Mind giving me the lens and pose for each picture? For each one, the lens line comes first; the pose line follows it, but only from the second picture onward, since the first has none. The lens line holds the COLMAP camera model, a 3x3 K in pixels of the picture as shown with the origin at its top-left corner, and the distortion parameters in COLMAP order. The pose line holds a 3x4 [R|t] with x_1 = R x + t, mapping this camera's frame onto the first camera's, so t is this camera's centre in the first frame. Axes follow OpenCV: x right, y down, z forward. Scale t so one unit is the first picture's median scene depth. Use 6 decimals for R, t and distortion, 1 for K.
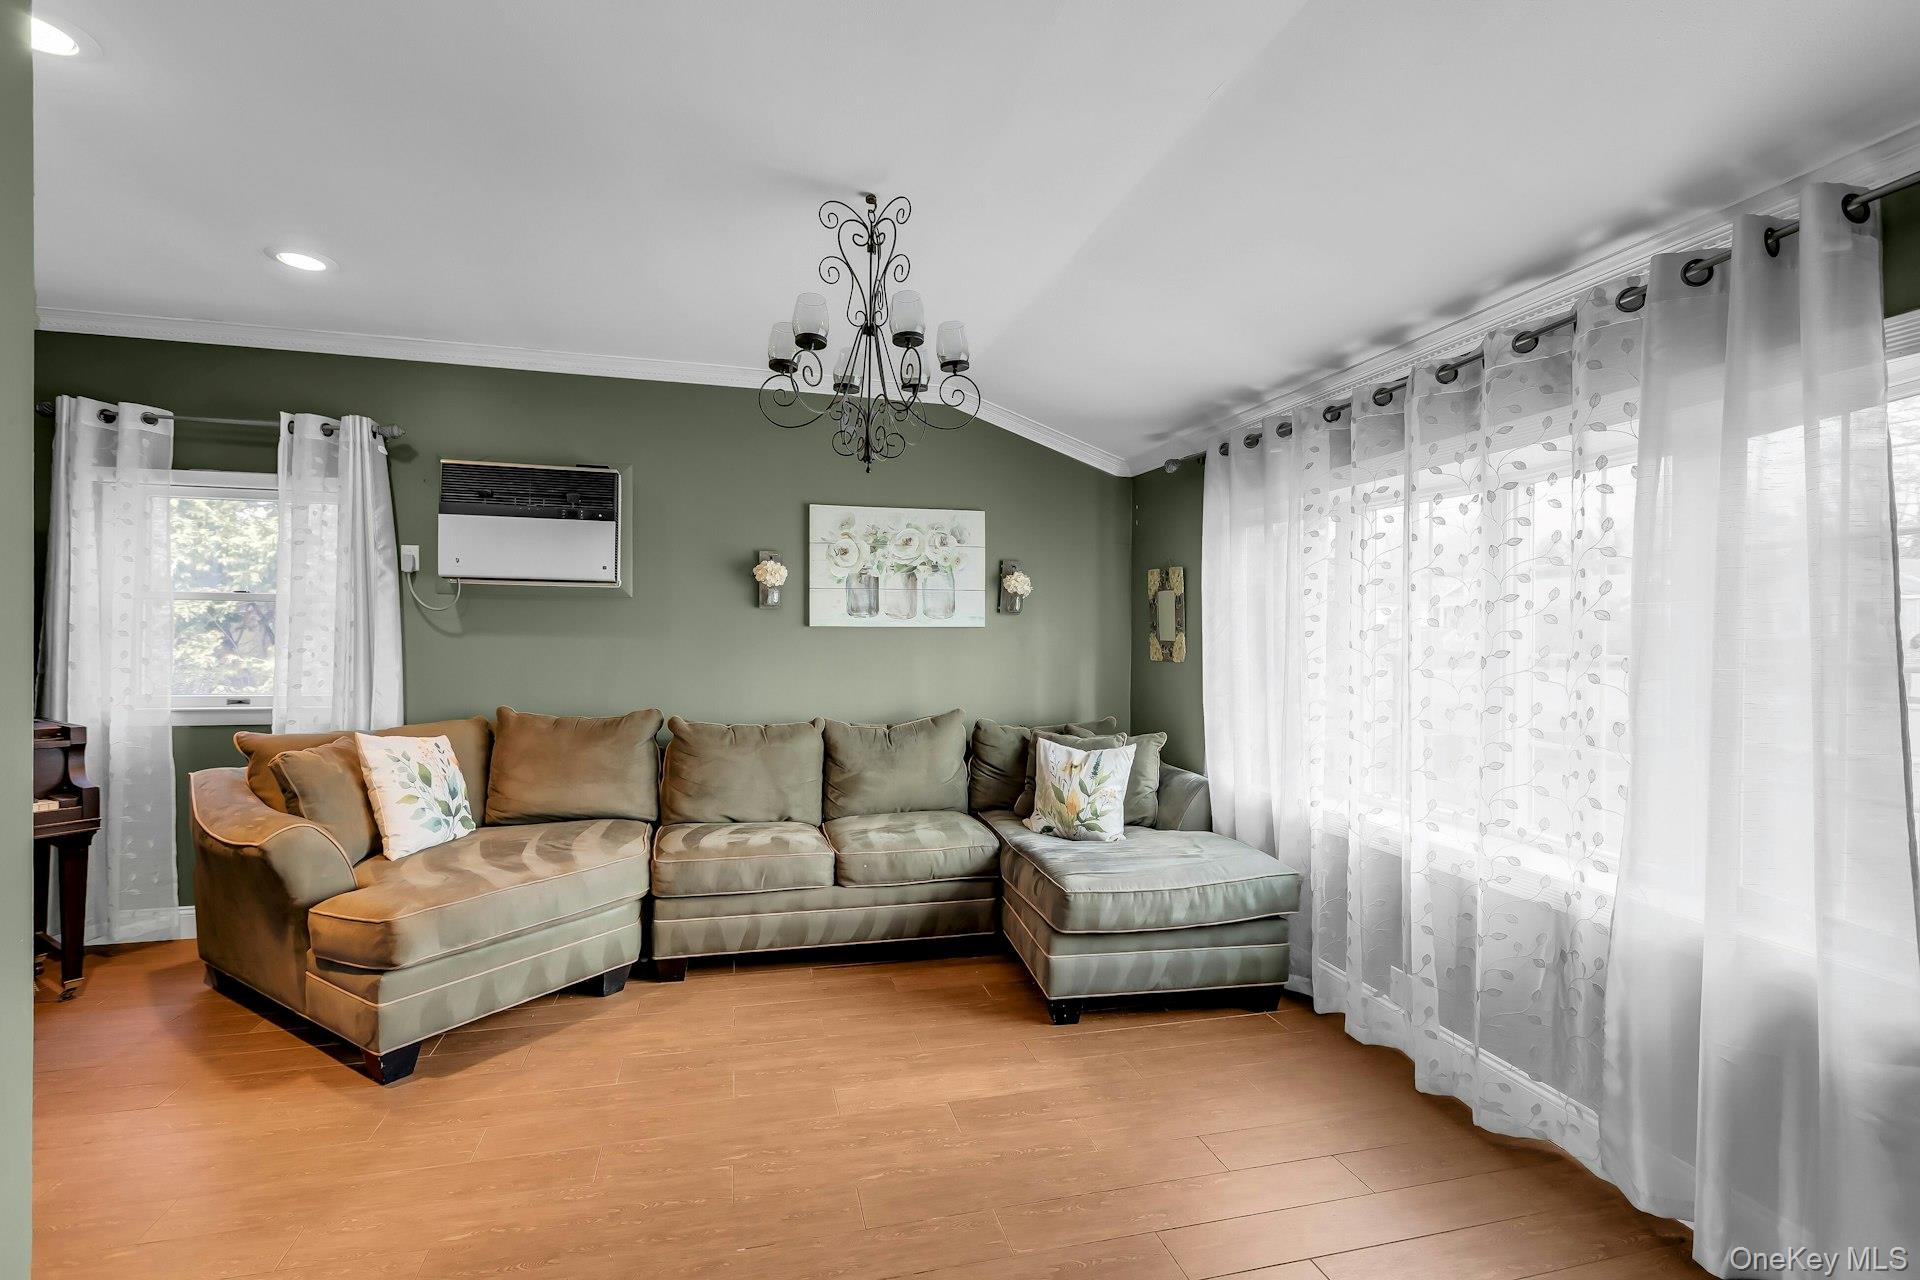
lens RADIAL K [[871.3, 0, 965.3], [0, 871.3, 639.0], [0, 0, 1]] dist [-0.005707, 0.001497]
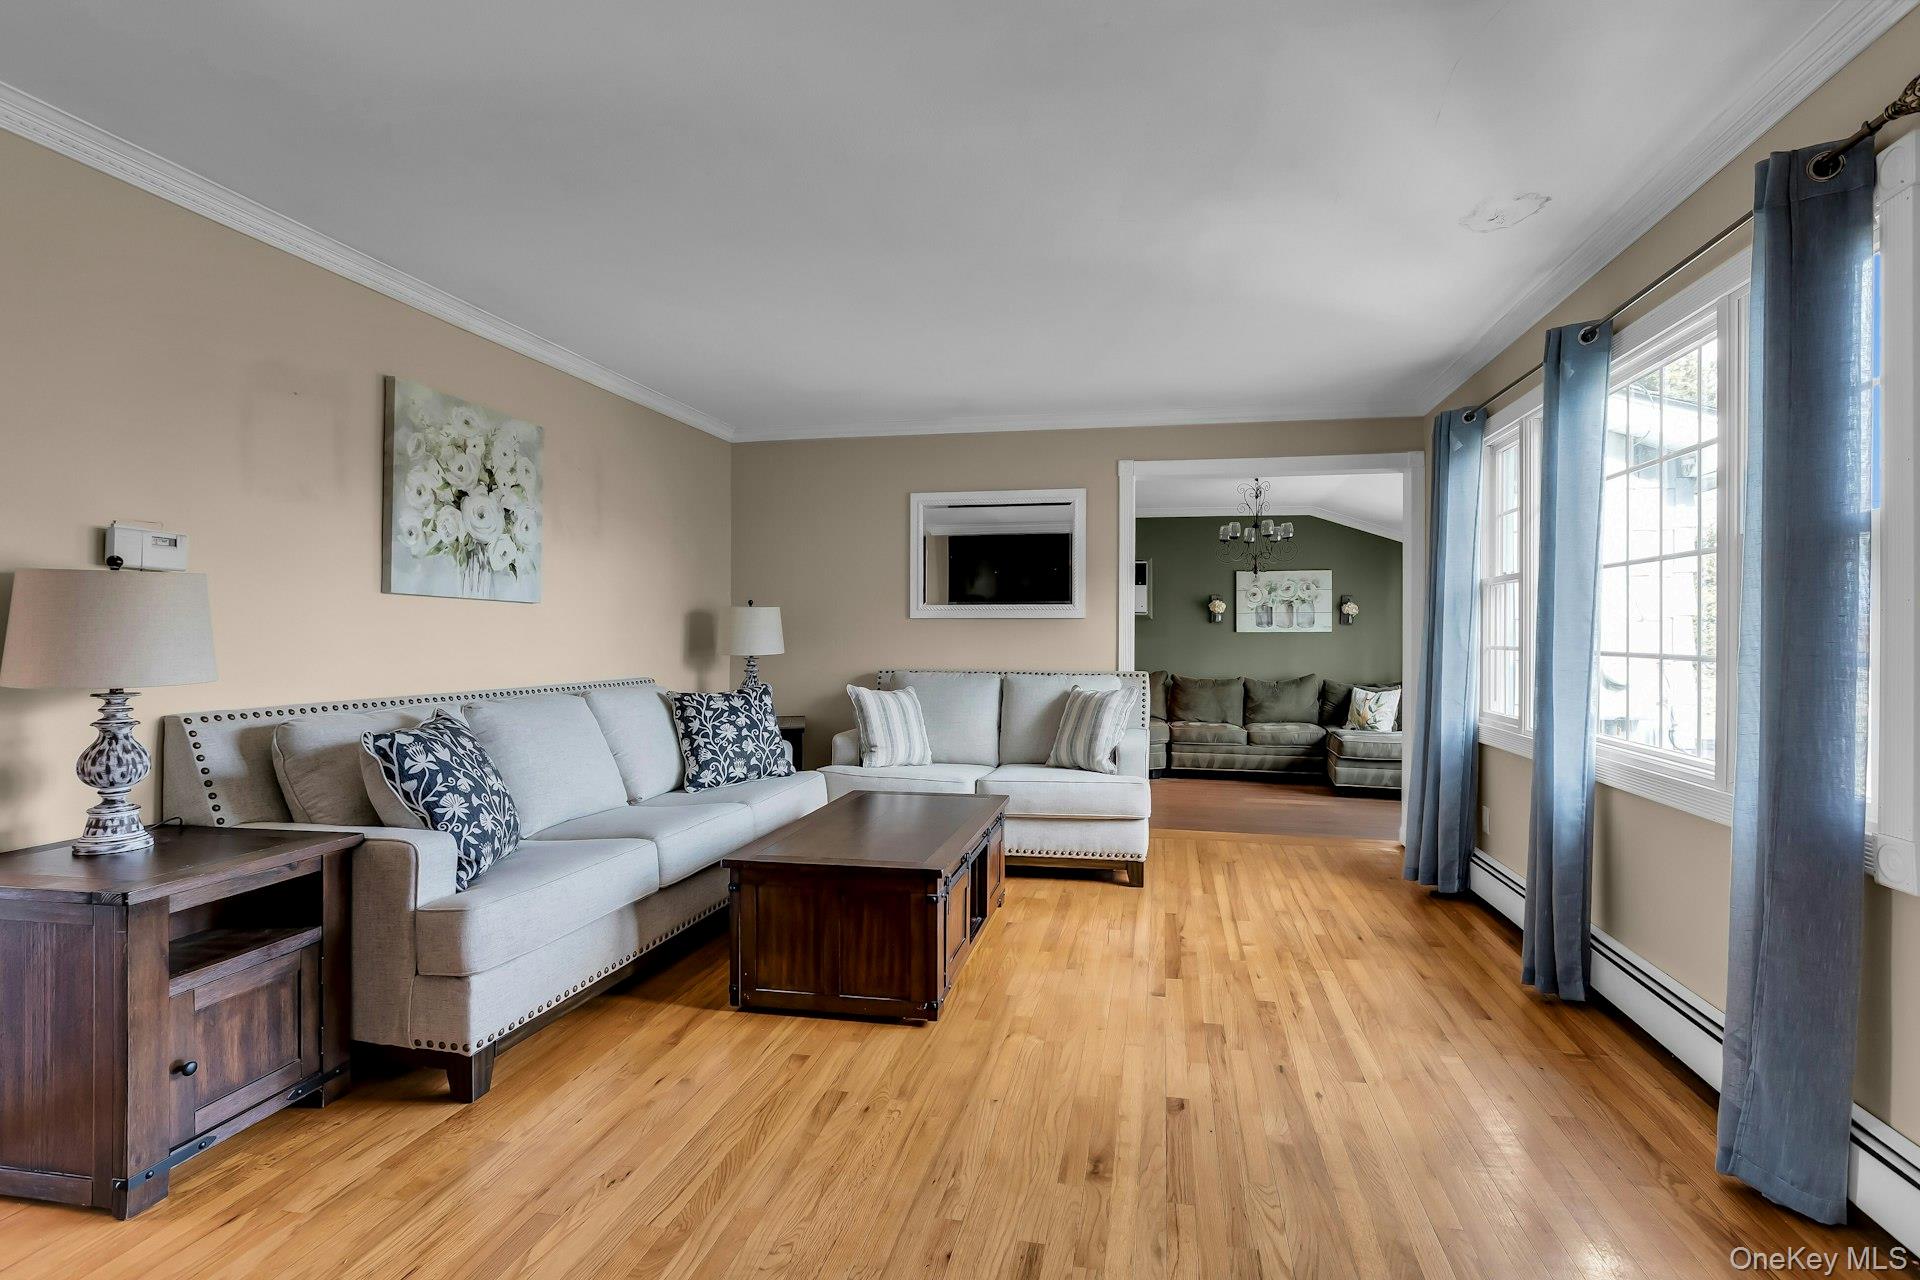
lens RADIAL K [[990.6, 0, 948.4], [0, 990.6, 636.9], [0, 0, 1]] dist [-0.005598, -0.000066]
pose [[0.891214, -0.005462, -0.453550, 0.294527], [0.003989, 0.999983, -0.004205, 0.003687], [0.453565, 0.001938, 0.891221, -1.491708]]
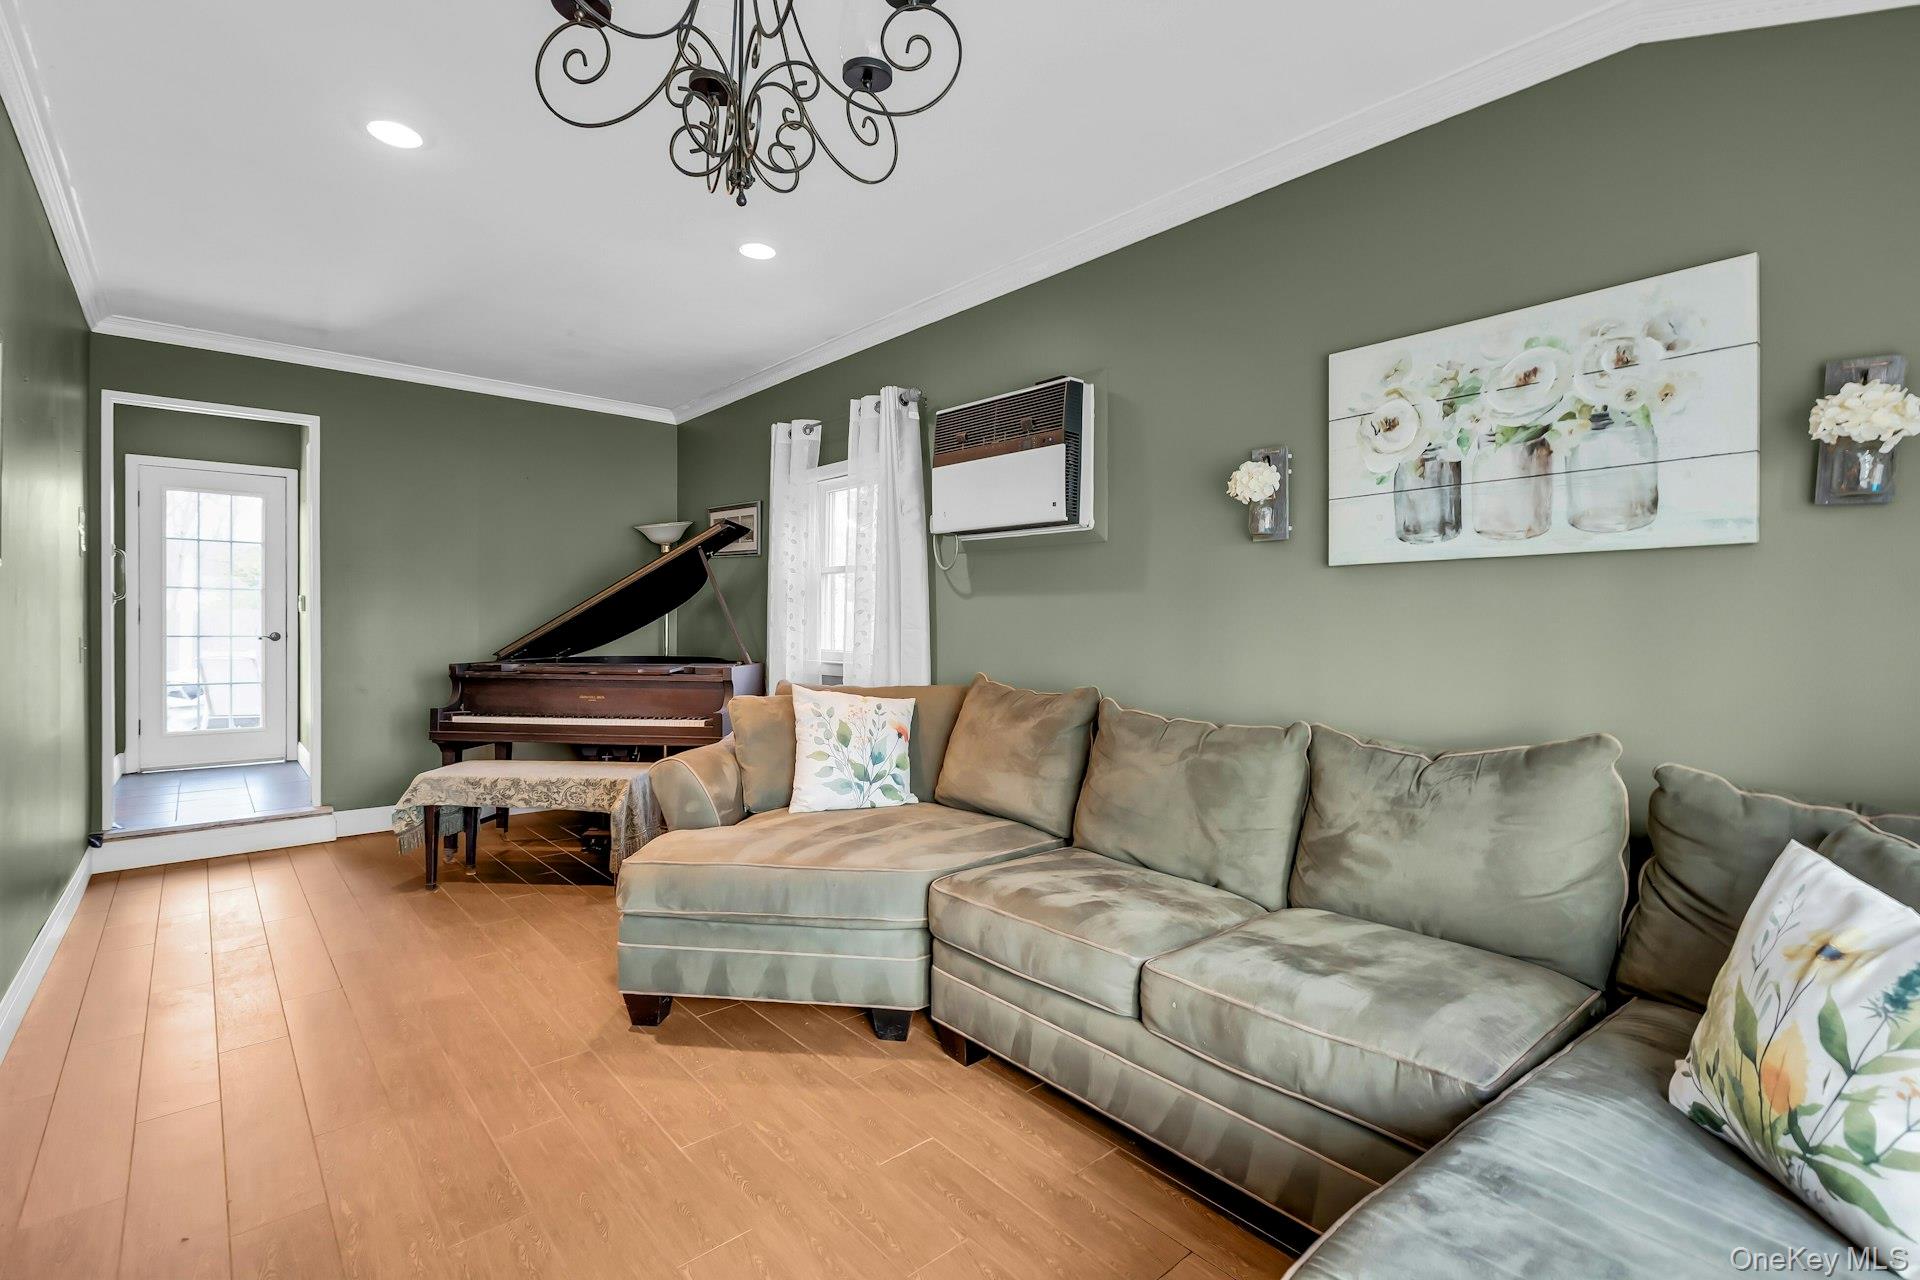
lens RADIAL K [[871.3, 0, 943.9], [0, 871.3, 629.0], [0, 0, 1]] dist [-0.005707, 0.001497]
pose [[0.432594, -0.000436, -0.901589, 0.255175], [-0.008422, 0.999954, -0.004524, 0.035750], [0.901549, 0.009551, 0.432571, 0.570476]]
